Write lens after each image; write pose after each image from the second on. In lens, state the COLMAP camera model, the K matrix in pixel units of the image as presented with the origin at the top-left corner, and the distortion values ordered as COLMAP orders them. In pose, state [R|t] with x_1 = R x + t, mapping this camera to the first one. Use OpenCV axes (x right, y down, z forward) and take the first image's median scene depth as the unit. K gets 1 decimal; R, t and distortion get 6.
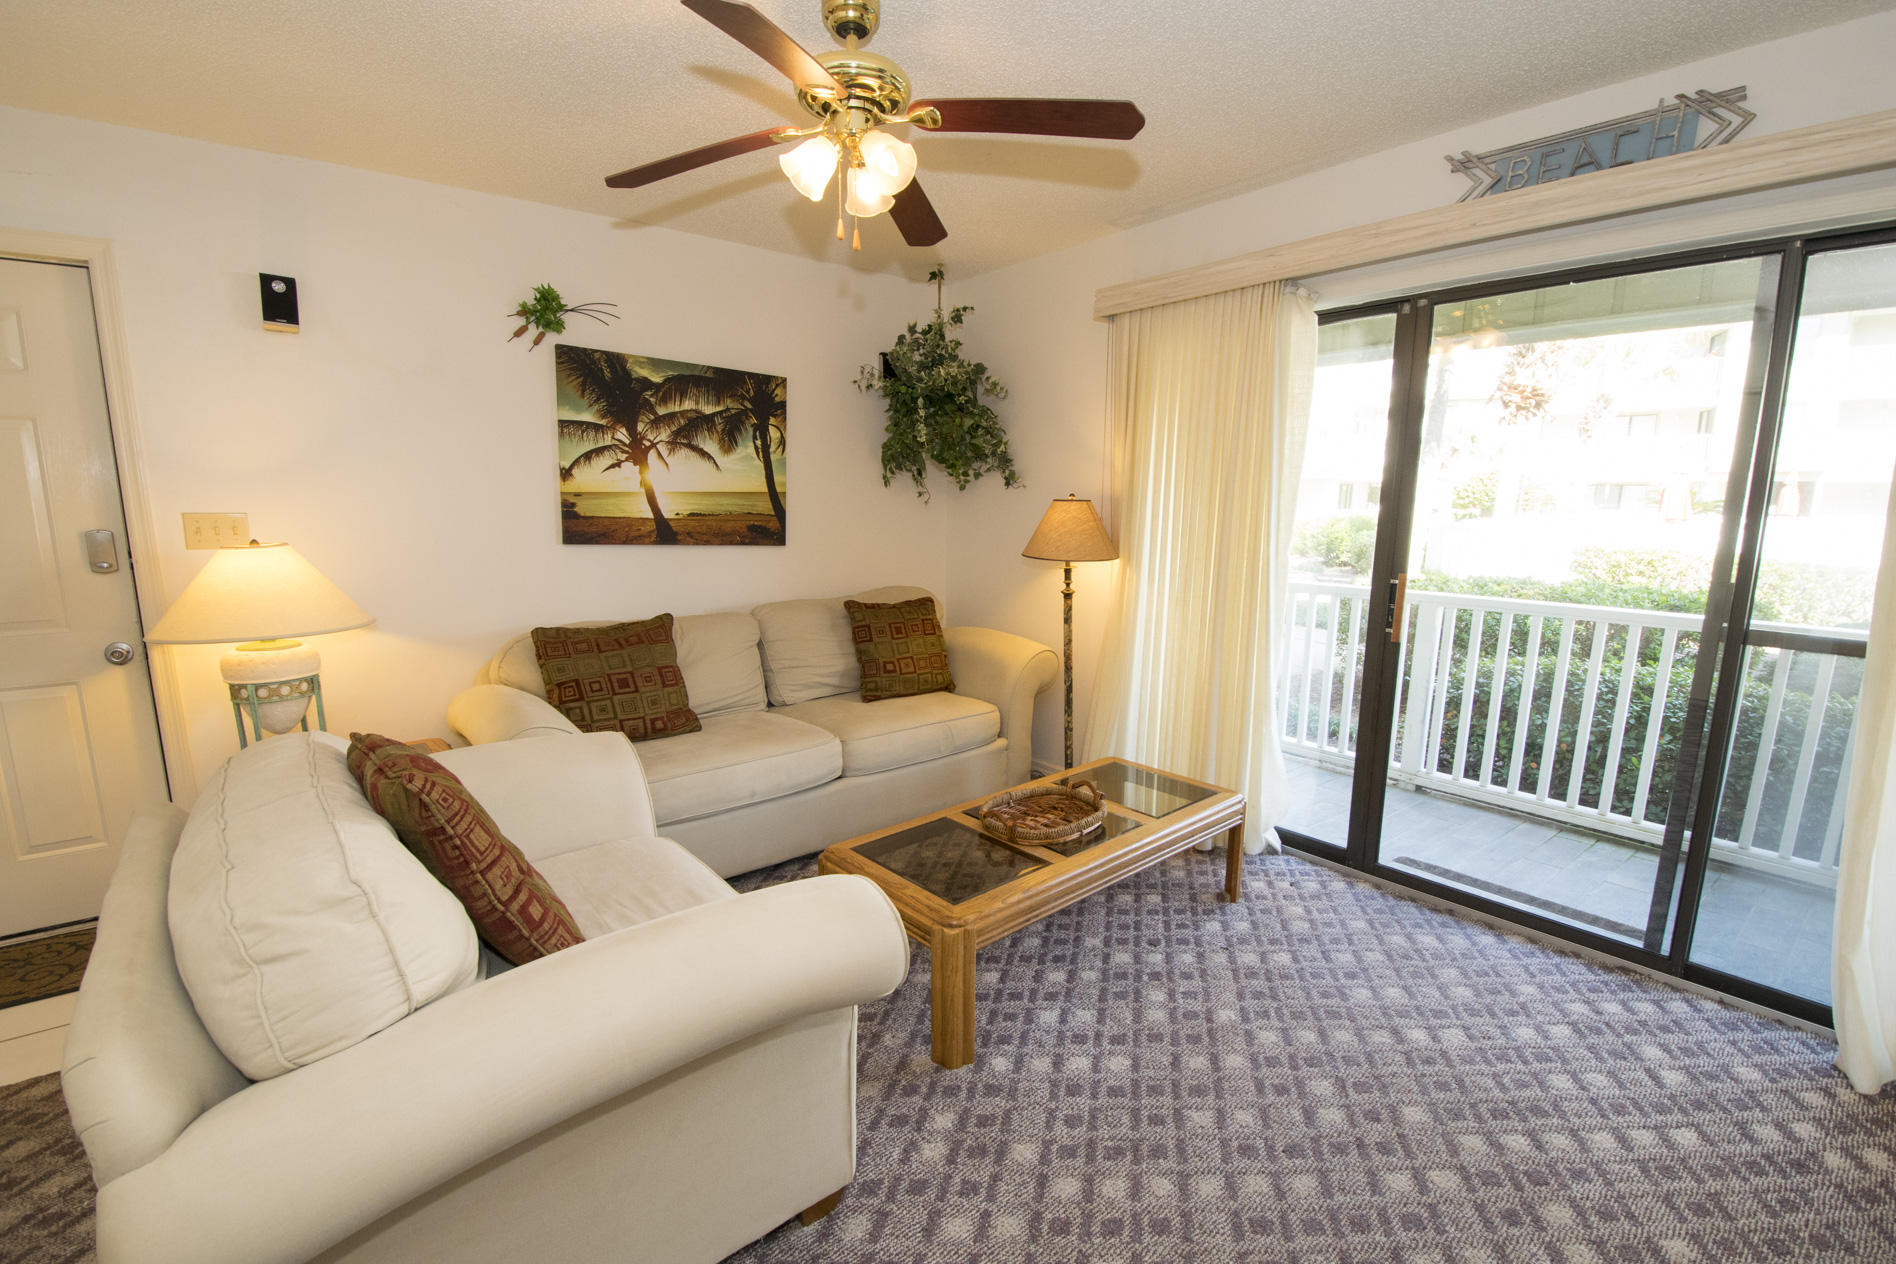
lens RADIAL K [[830.5, 0, 958.2], [0, 830.5, 657.3], [0, 0, 1]] dist [0.012218, -0.020417]
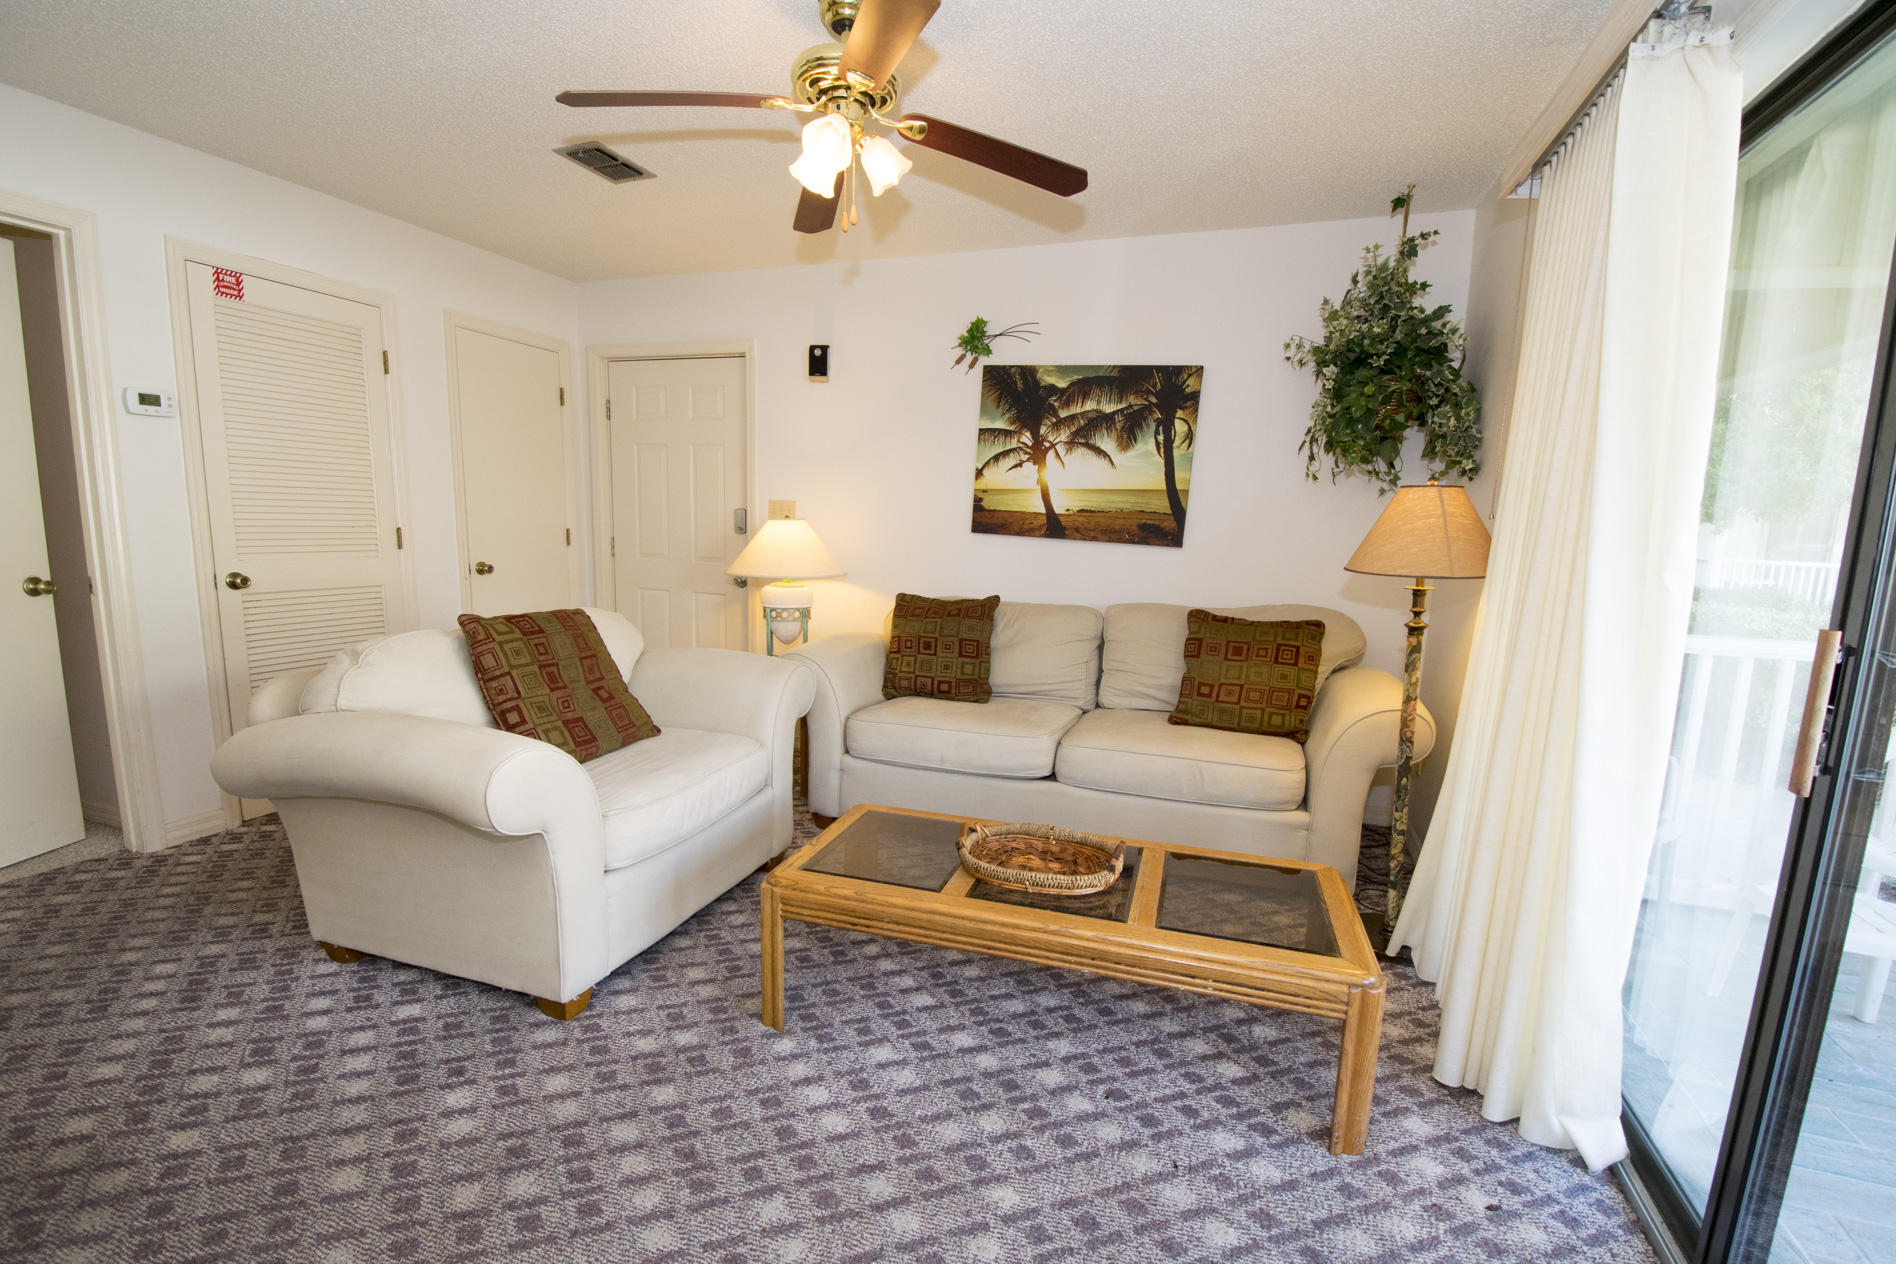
lens RADIAL K [[830.5, 0, 958.2], [0, 830.5, 657.3], [0, 0, 1]] dist [0.012218, -0.020417]
pose [[0.517234, 0.148752, -0.842818, 0.527861], [-0.184539, 0.980999, 0.059888, -0.026701], [0.835712, 0.124557, 0.534857, 0.352861]]
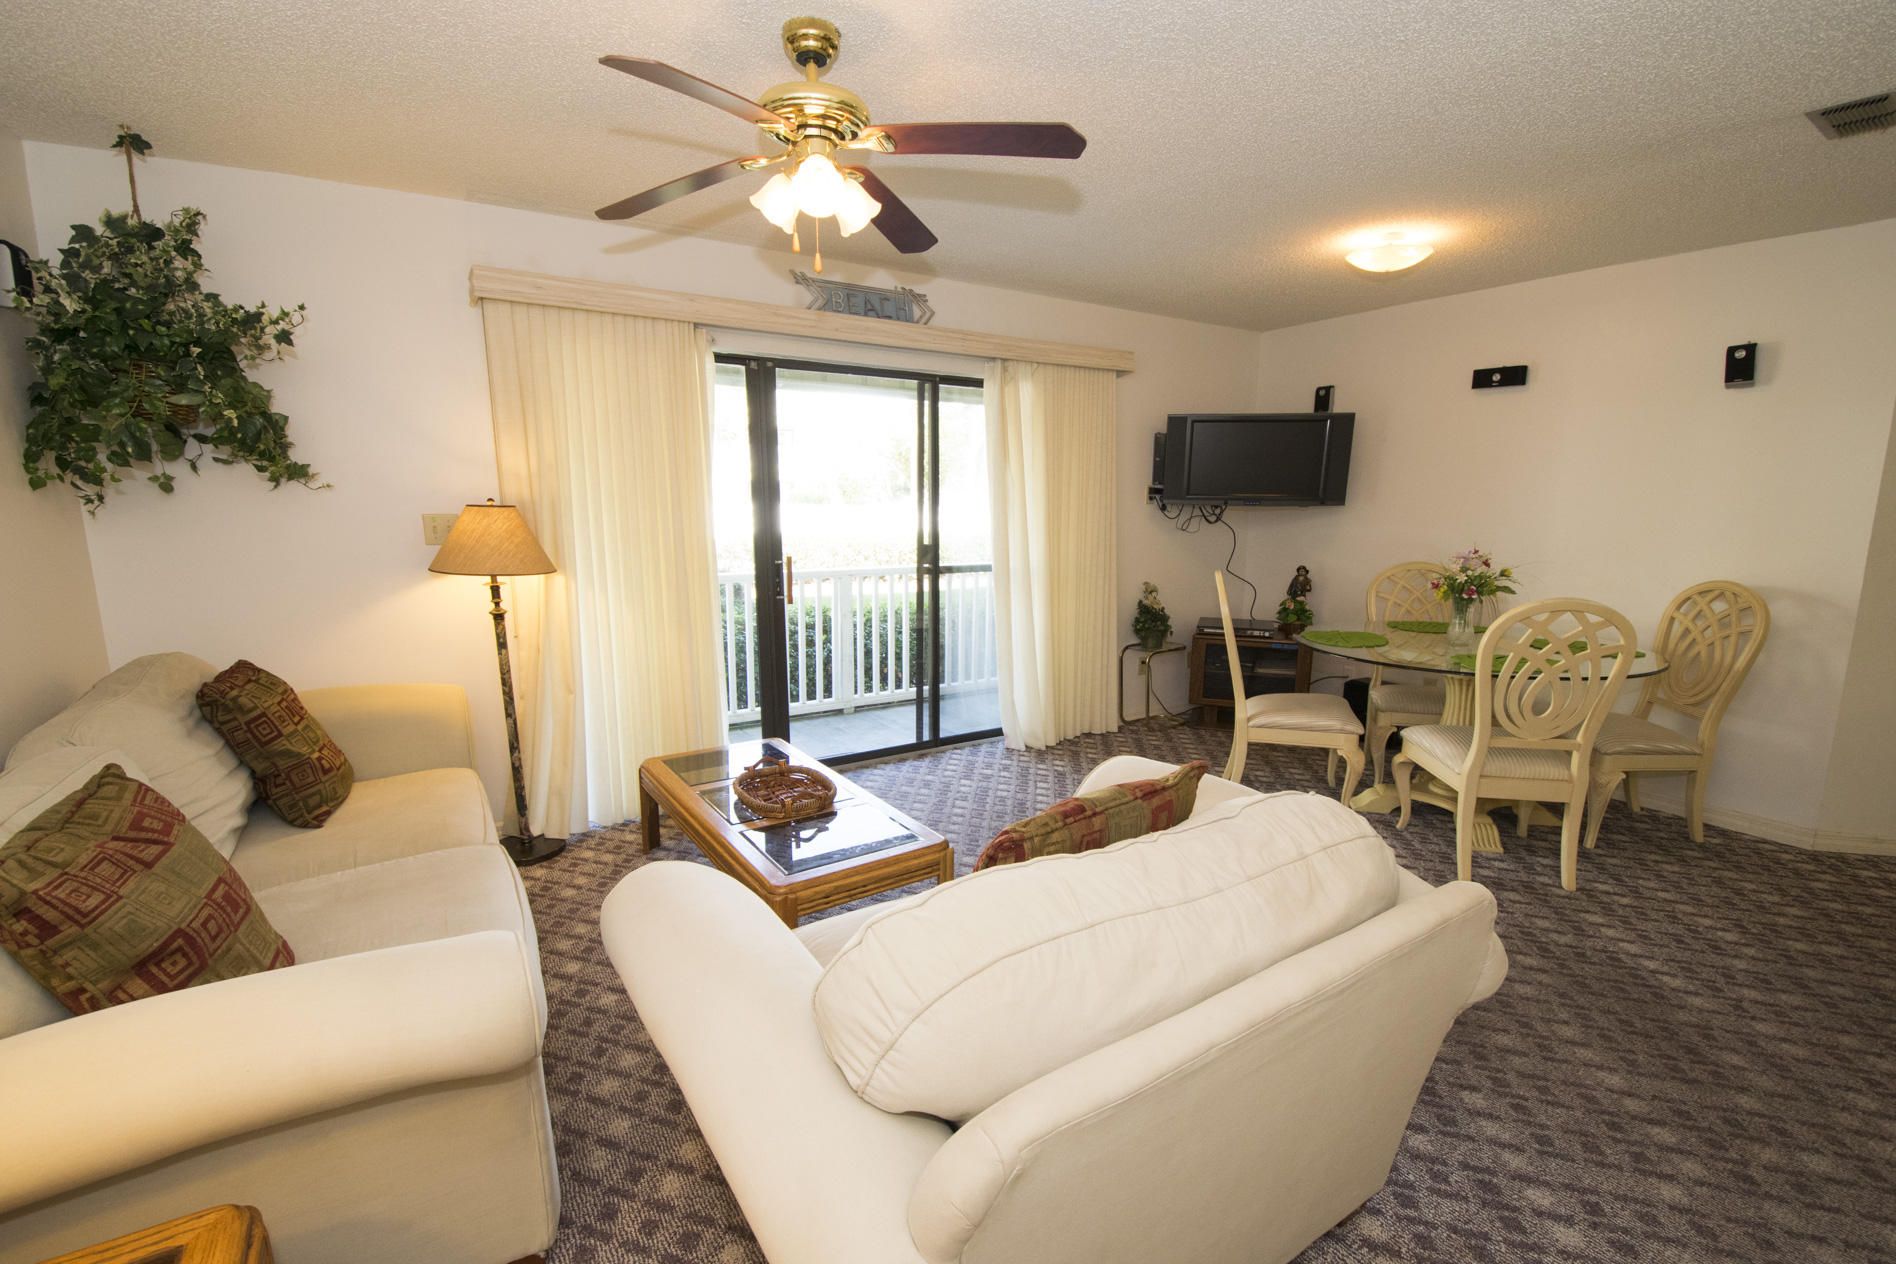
lens RADIAL K [[832.5, 0, 953.8], [0, 832.5, 656.5], [0, 0, 1]] dist [0.000367, -0.010146]
pose [[0.124105, -0.190523, 0.973806, -0.682602], [0.180178, 0.969406, 0.166699, -0.096371], [-0.975773, 0.154770, 0.154636, 0.429699]]
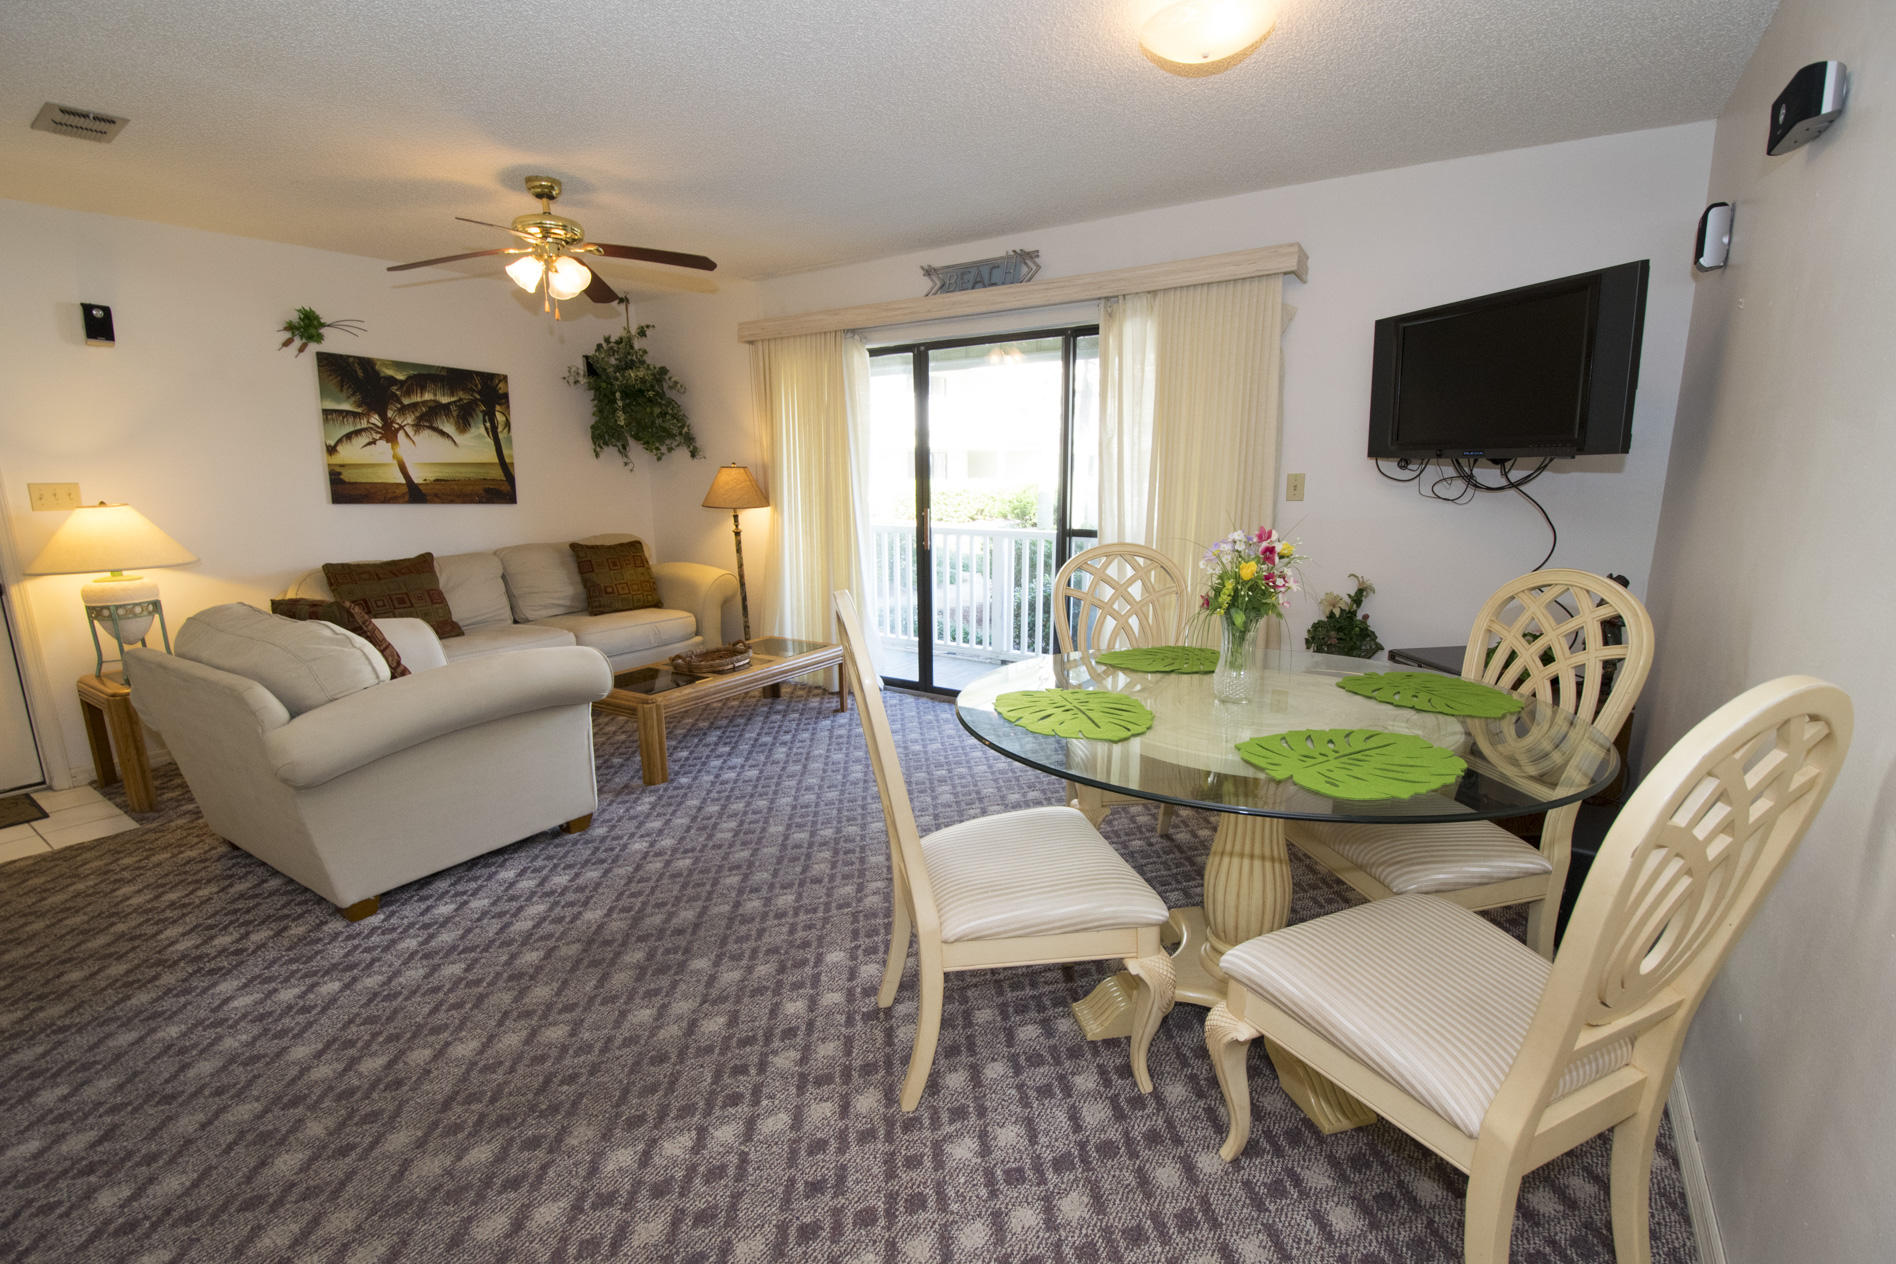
lens RADIAL K [[830.5, 0, 958.2], [0, 830.5, 657.3], [0, 0, 1]] dist [0.012218, -0.020417]
pose [[0.955158, -0.073825, 0.286745, 0.071146], [0.064513, 0.997041, 0.041801, 0.109970], [-0.288982, -0.021428, 0.957095, -0.523305]]
